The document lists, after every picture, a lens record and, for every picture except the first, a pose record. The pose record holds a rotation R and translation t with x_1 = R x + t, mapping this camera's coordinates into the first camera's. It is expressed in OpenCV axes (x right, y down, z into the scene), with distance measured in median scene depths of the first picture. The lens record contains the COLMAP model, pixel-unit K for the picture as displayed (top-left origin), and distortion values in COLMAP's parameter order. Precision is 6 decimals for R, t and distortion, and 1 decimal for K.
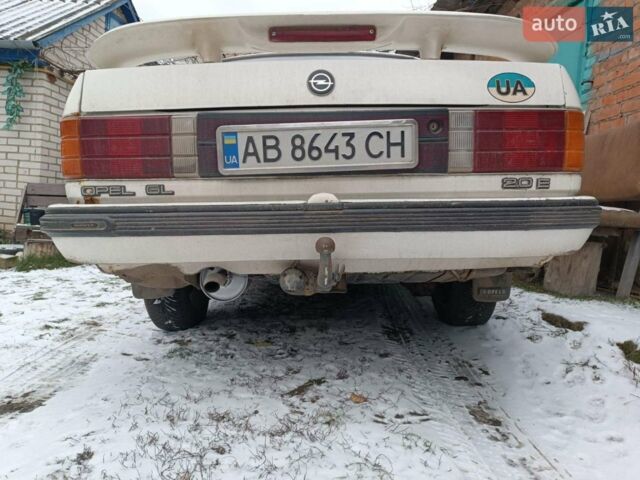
lens RADIAL K [[464.3, 0, 319.3], [0, 464.3, 241.2], [0, 0, 1]] dist [0.024849, -0.030919]
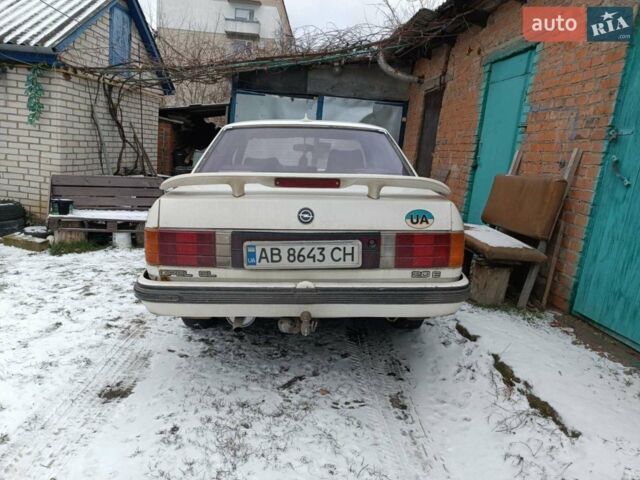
lens RADIAL K [[464.3, 0, 318.5], [0, 464.3, 241.0], [0, 0, 1]] dist [0.024849, -0.030919]
pose [[0.999263, 0.023697, 0.030190, 0.000804], [-0.027287, 0.991823, 0.124669, -0.426936], [-0.026989, -0.125401, 0.991739, -0.618683]]
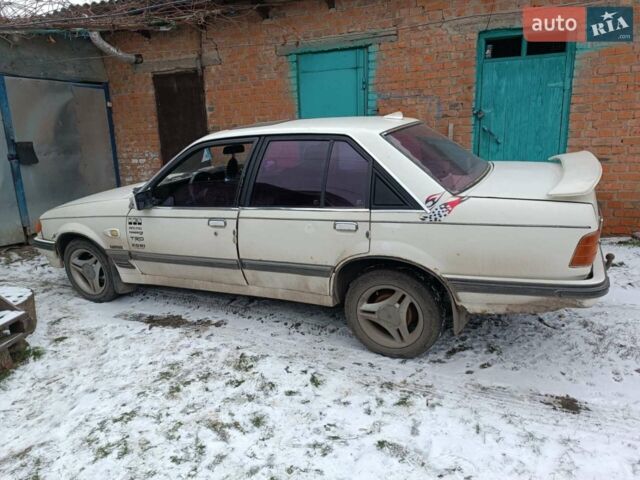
lens RADIAL K [[464.3, 0, 318.7], [0, 464.3, 235.8], [0, 0, 1]] dist [0.024849, -0.030919]
pose [[0.424620, -0.263454, 0.866193, -2.442861], [0.123660, 0.964637, 0.232776, -0.765860], [-0.896887, 0.008272, 0.442183, 1.115927]]
